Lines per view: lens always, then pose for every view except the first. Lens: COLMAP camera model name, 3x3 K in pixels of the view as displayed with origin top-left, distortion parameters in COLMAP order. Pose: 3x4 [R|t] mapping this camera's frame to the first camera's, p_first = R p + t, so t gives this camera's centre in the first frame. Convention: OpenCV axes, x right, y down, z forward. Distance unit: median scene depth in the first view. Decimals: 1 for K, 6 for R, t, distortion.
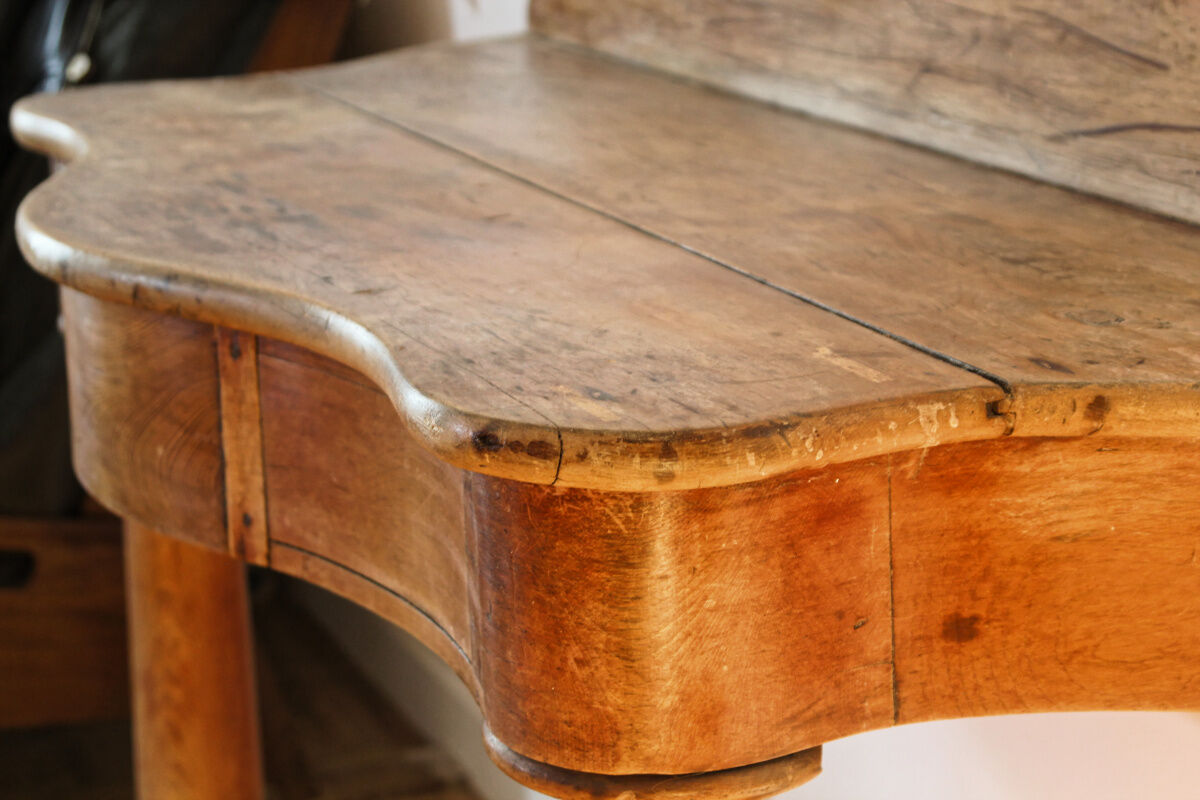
lens RADIAL K [[2519.1, 0, 598.5], [0, 2519.1, 400.5], [0, 0, 1]] dist [0.064578, 0.000000]
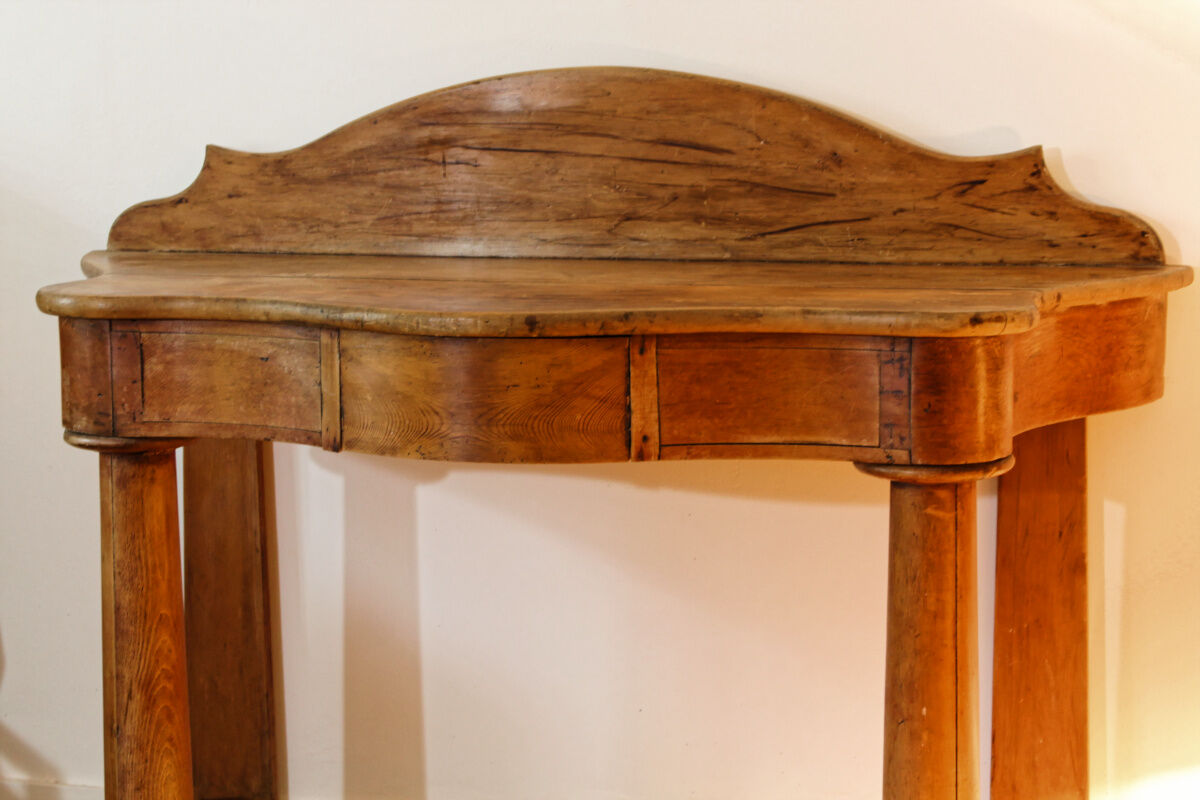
lens RADIAL K [[2366.8, 0, 574.6], [0, 2366.8, 438.7], [0, 0, 1]] dist [0.055576, 0.000000]
pose [[0.629603, -0.118474, 0.767831, -1.533828], [0.202116, 0.979252, -0.014635, 0.061555], [-0.750166, 0.164405, 0.640486, -0.123673]]
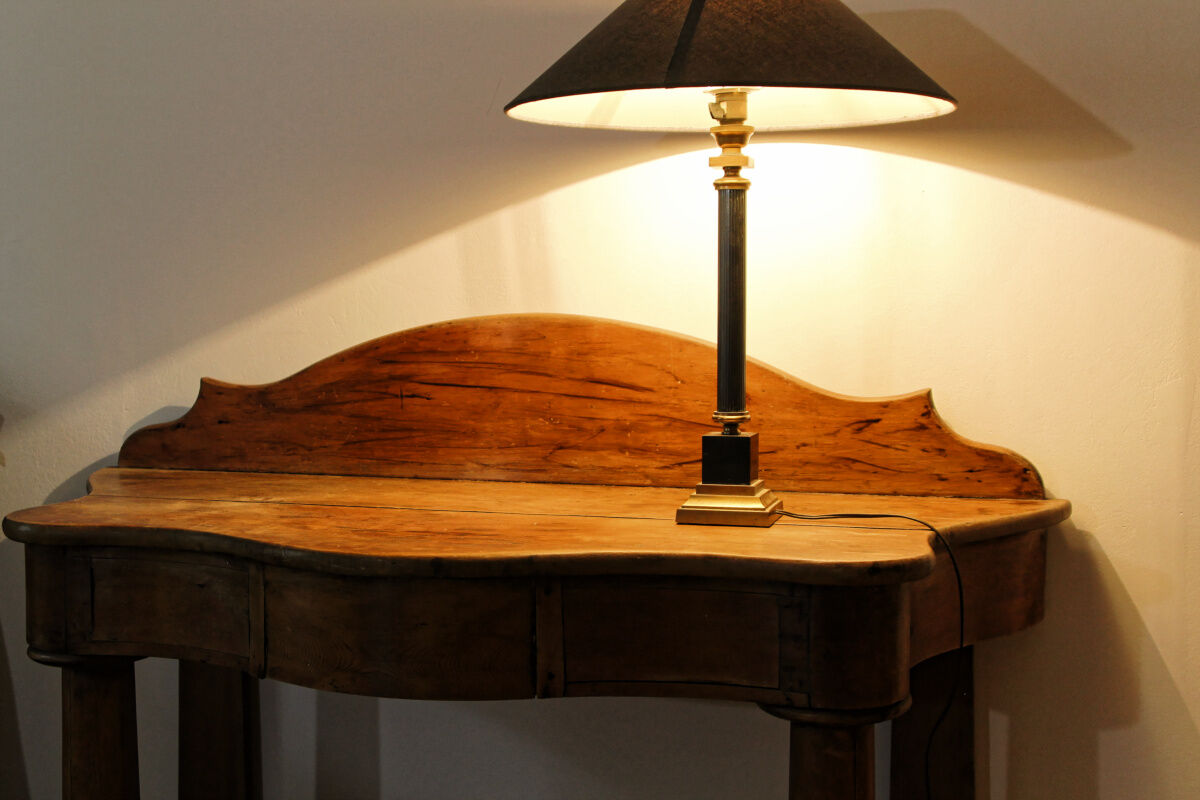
lens RADIAL K [[1535.3, 0, 581.3], [0, 1535.3, 411.0], [0, 0, 1]] dist [0.015620, 0.000000]
pose [[0.644190, -0.047444, 0.763393, -1.013670], [0.191886, 0.976180, -0.101255, -0.028773], [-0.740405, 0.211712, 0.637949, 0.159858]]
